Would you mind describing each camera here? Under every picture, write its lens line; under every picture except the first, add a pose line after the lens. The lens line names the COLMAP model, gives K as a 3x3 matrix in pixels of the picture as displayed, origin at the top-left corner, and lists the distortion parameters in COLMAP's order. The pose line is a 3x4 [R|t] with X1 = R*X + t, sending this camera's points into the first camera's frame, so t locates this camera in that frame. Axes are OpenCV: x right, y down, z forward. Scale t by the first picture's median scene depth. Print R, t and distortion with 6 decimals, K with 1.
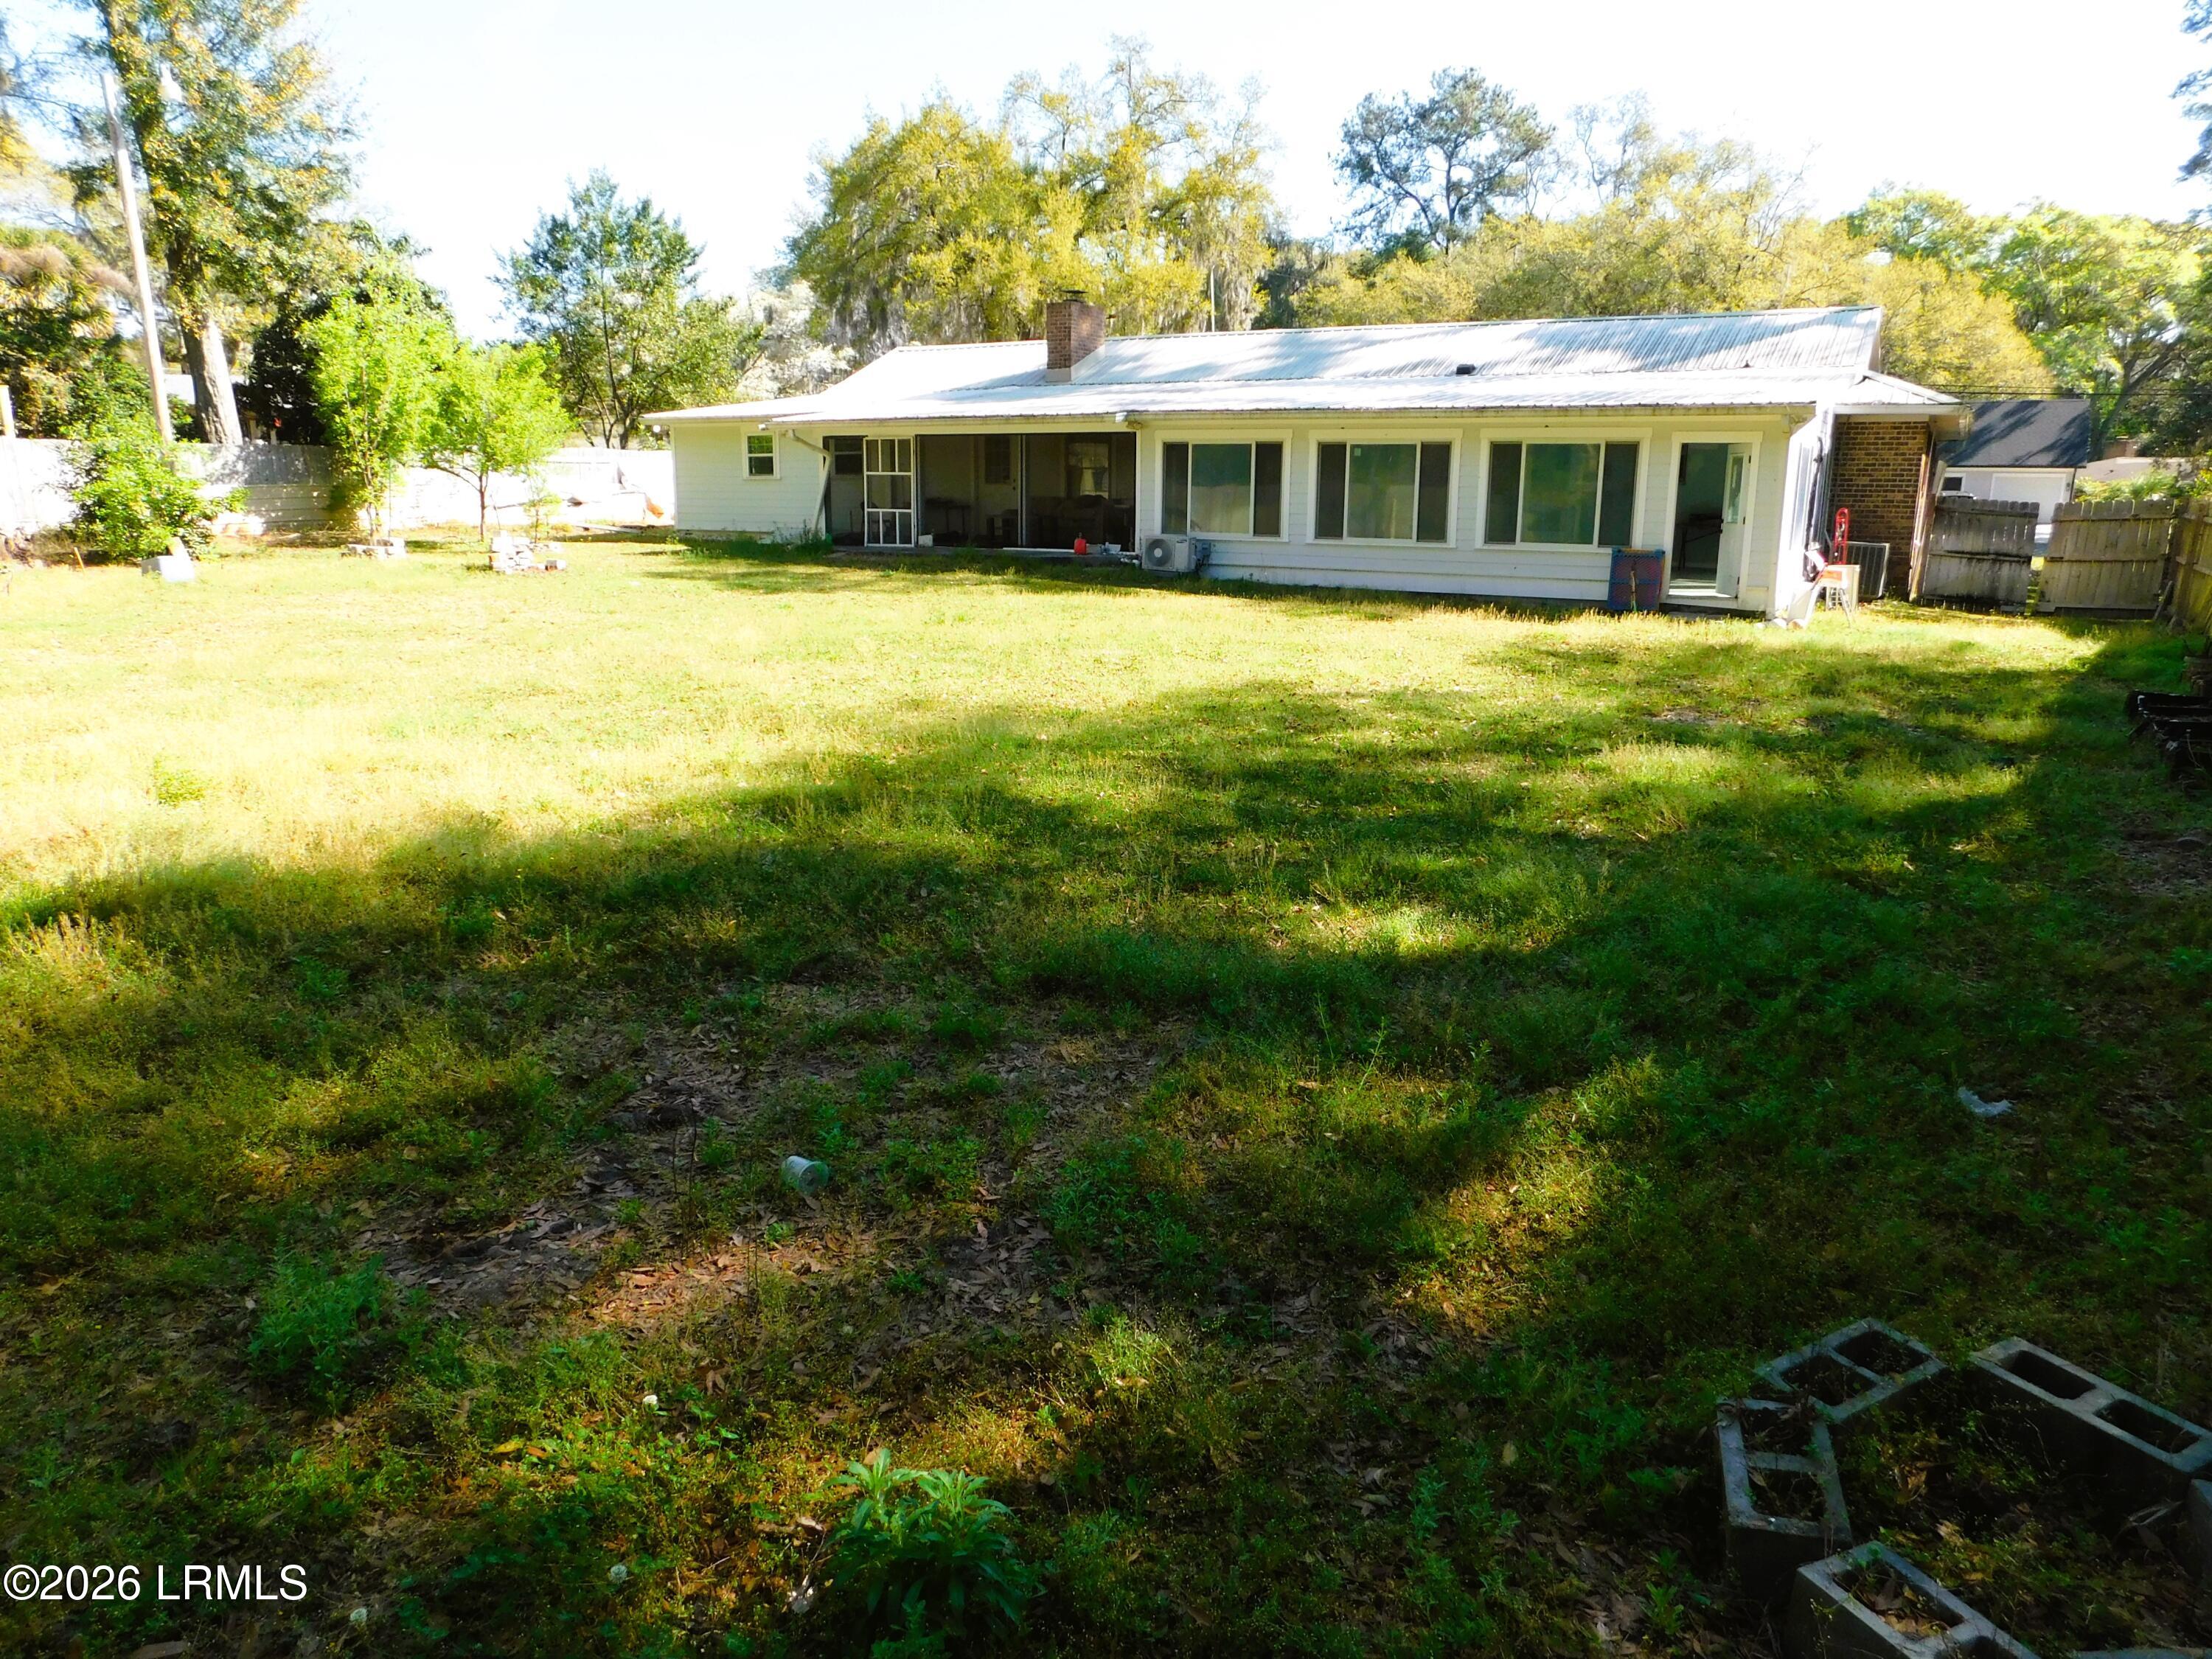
lens RADIAL K [[1475.6, 0, 1107.0], [0, 1475.6, 828.5], [0, 0, 1]] dist [-0.066819, 0.055488]
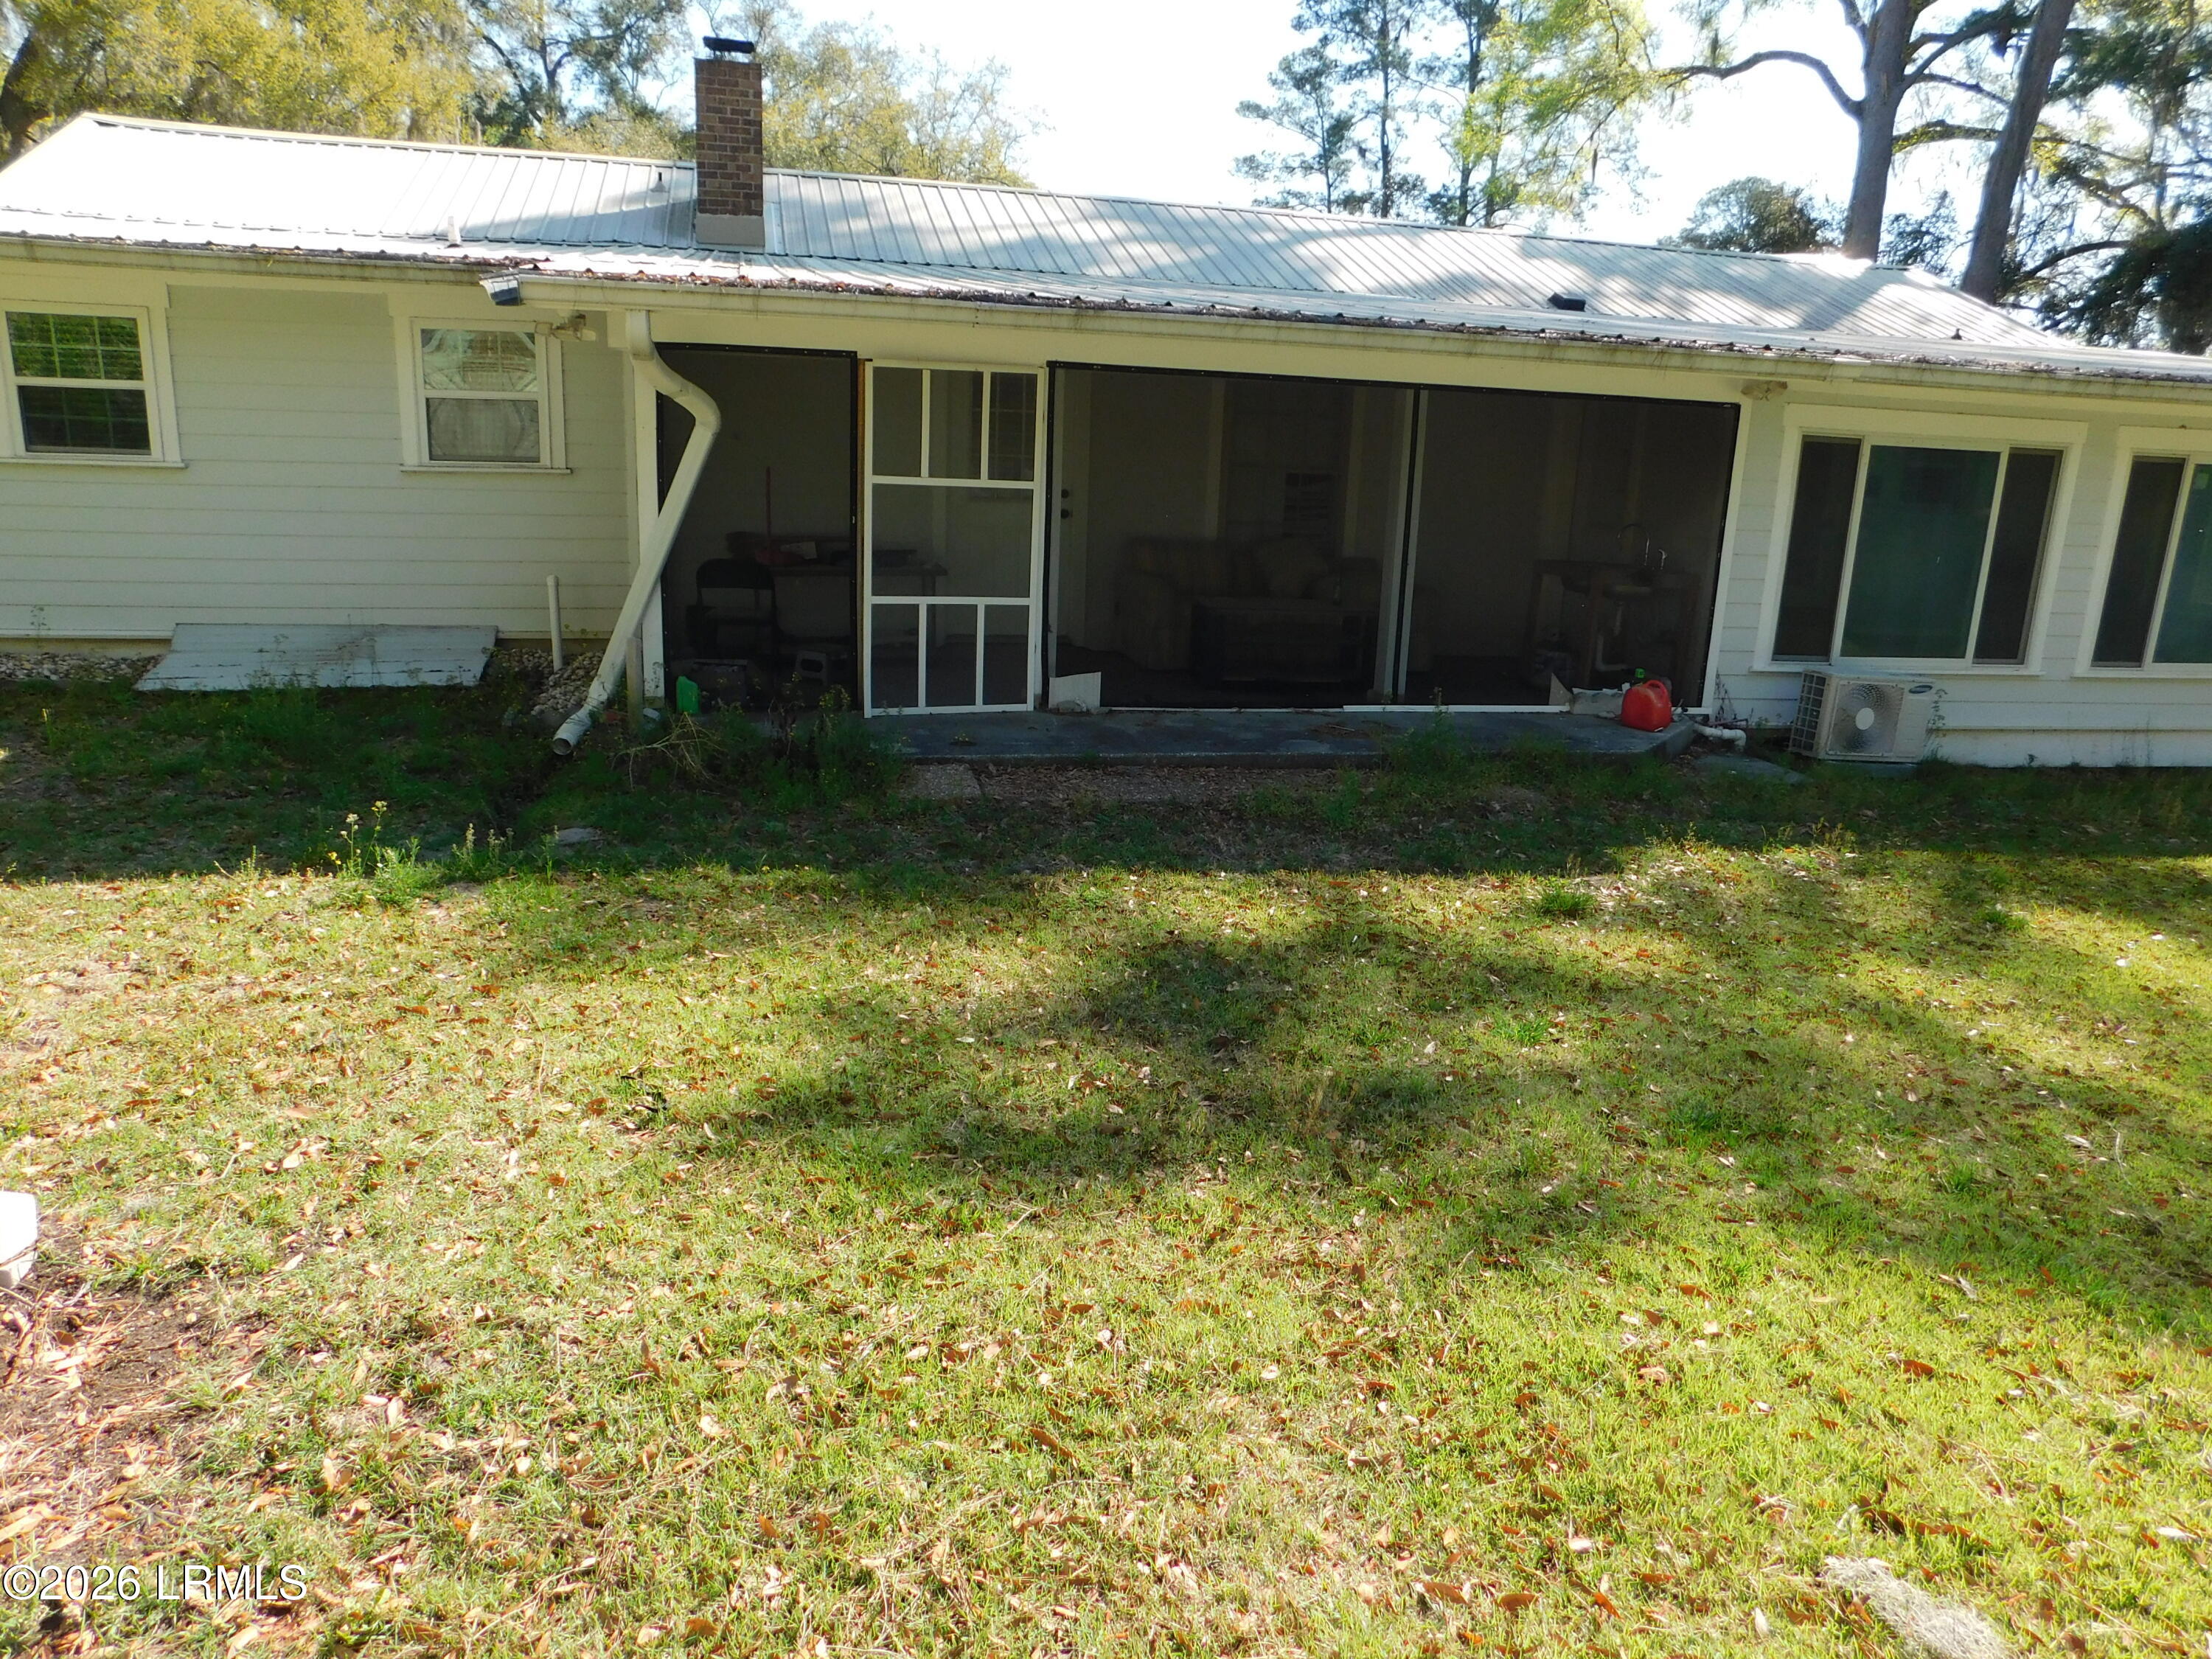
lens RADIAL K [[1475.6, 0, 1103.1], [0, 1475.6, 833.7], [0, 0, 1]] dist [-0.066819, 0.055488]
pose [[0.745825, -0.147307, 0.649651, -1.037204], [0.119353, 0.989012, 0.087235, -0.593096], [-0.655363, 0.012476, 0.755211, 2.310265]]
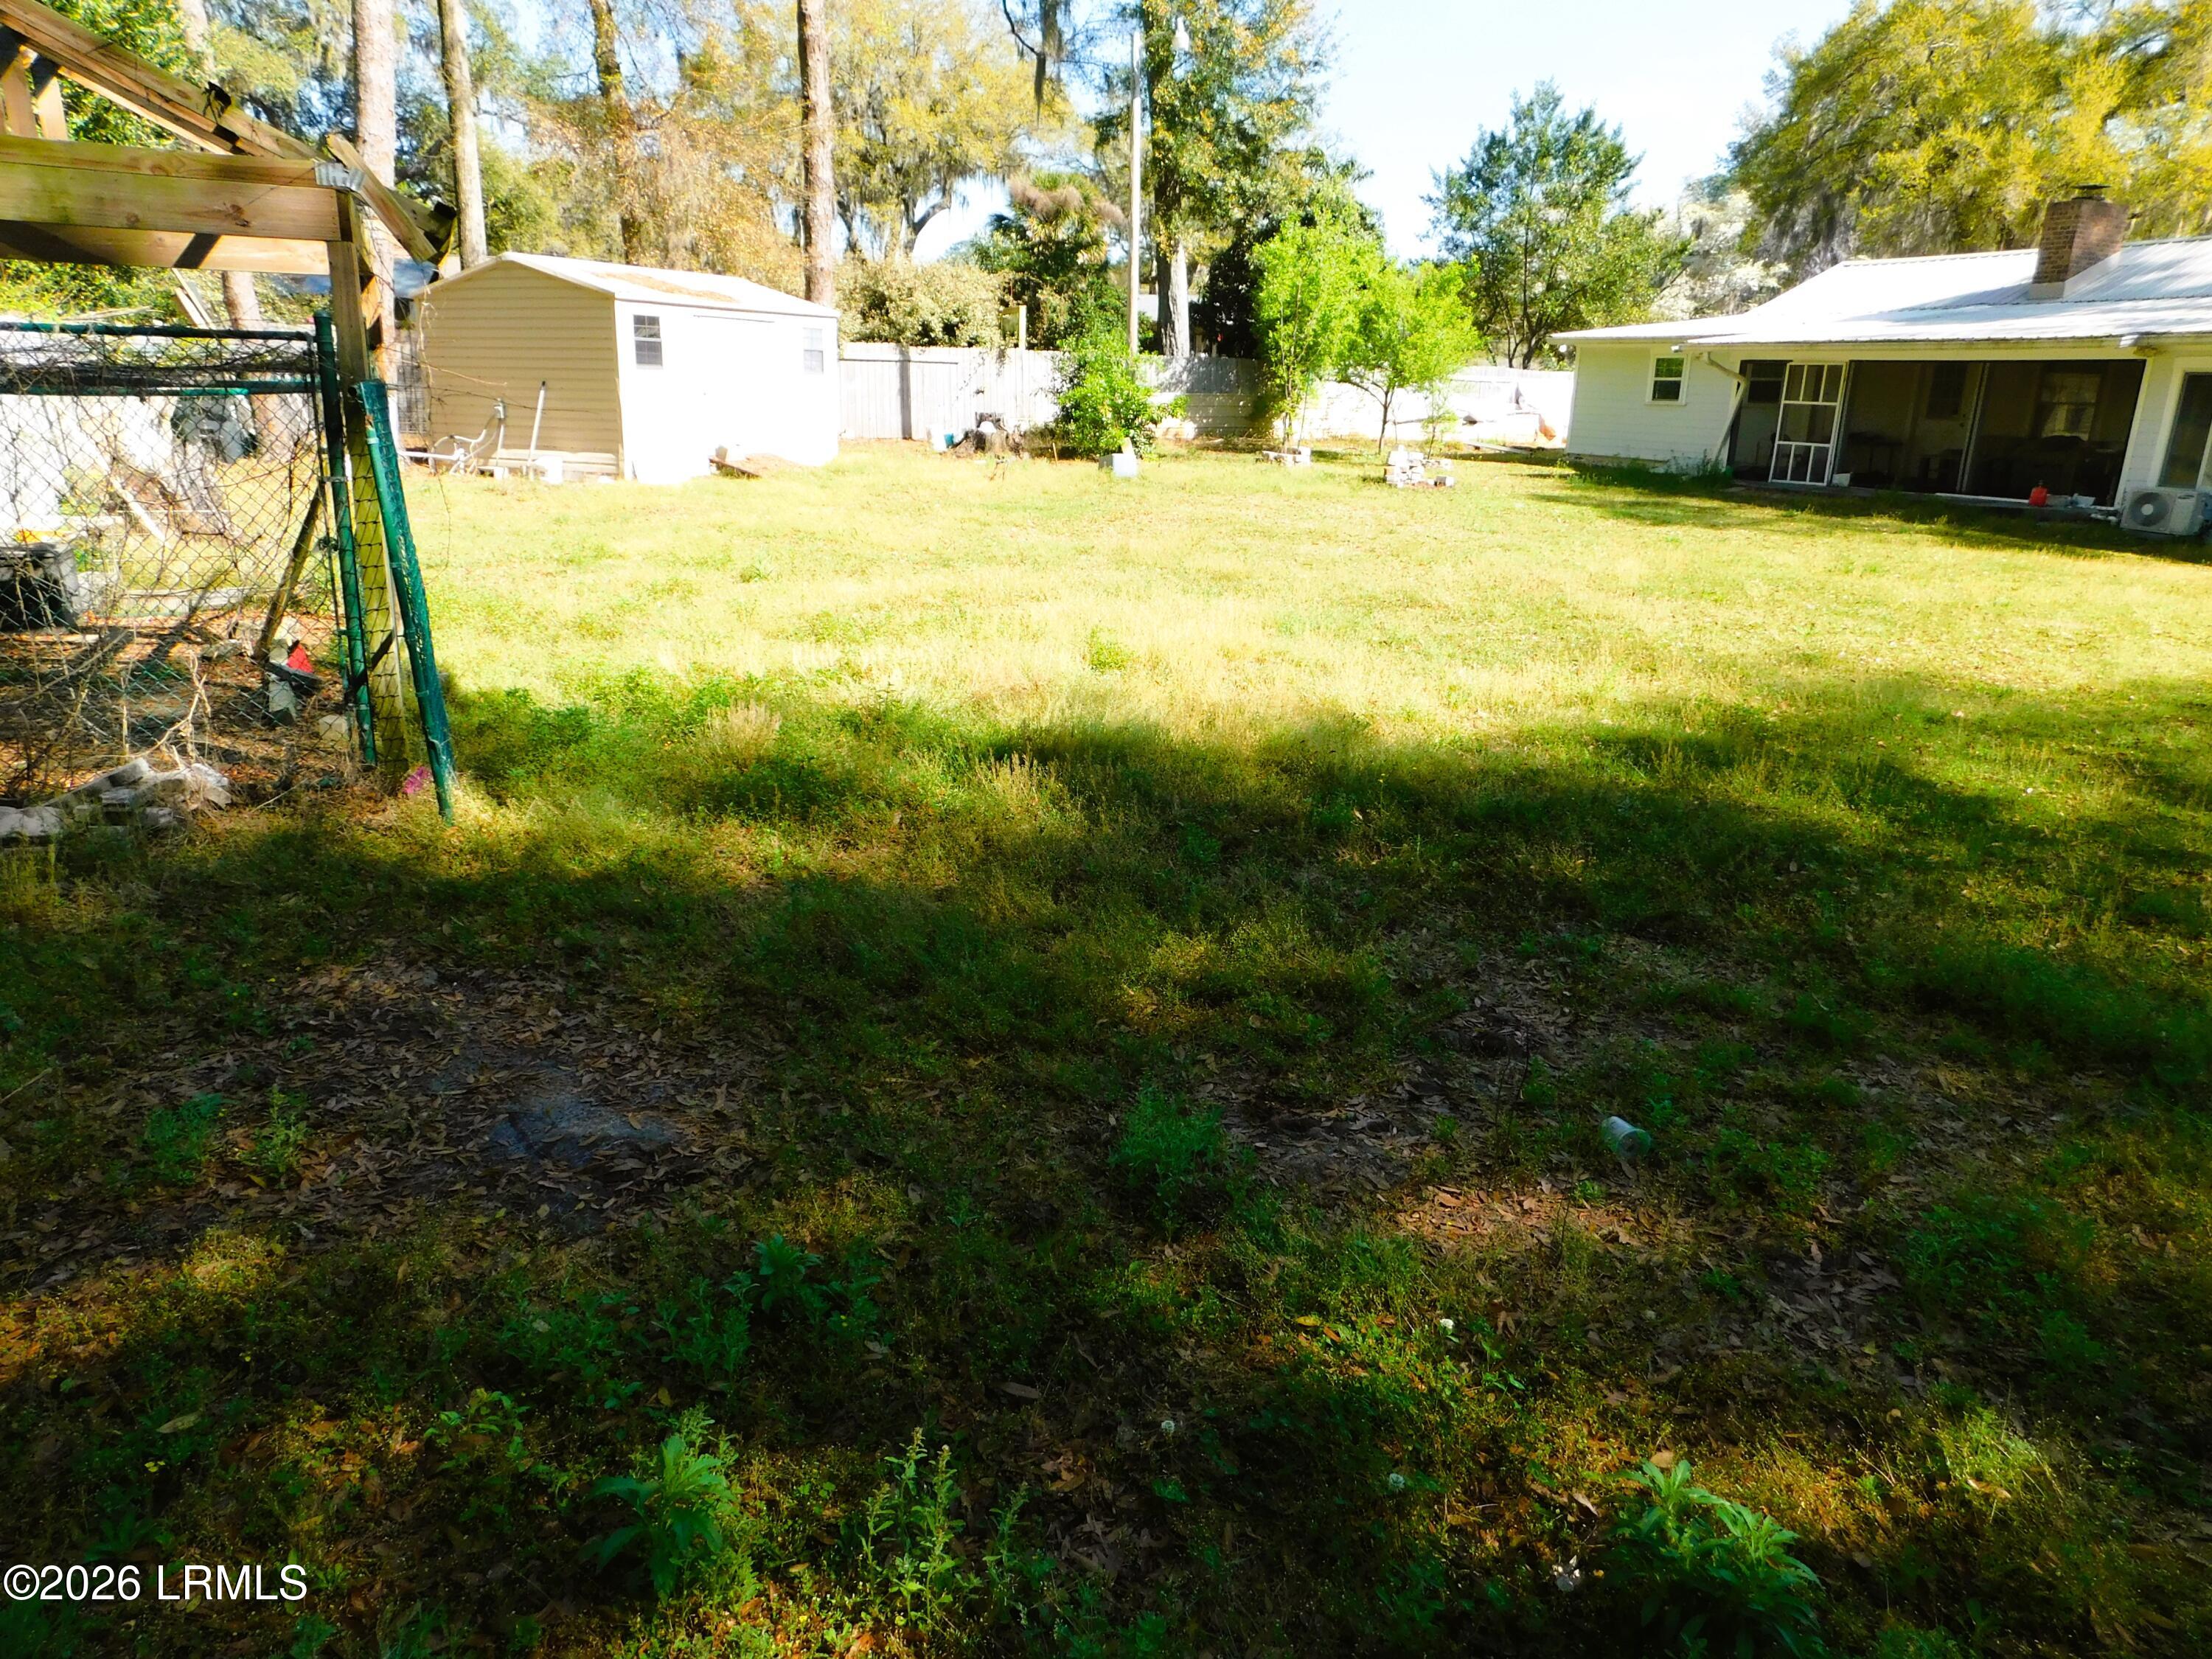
lens RADIAL K [[1475.6, 0, 1097.5], [0, 1475.6, 828.7], [0, 0, 1]] dist [-0.066819, 0.055488]
pose [[0.836887, 0.171517, -0.519810, -0.016480], [-0.145136, 0.985181, 0.091404, 0.000199], [0.527784, -0.001051, 0.849378, 0.006589]]
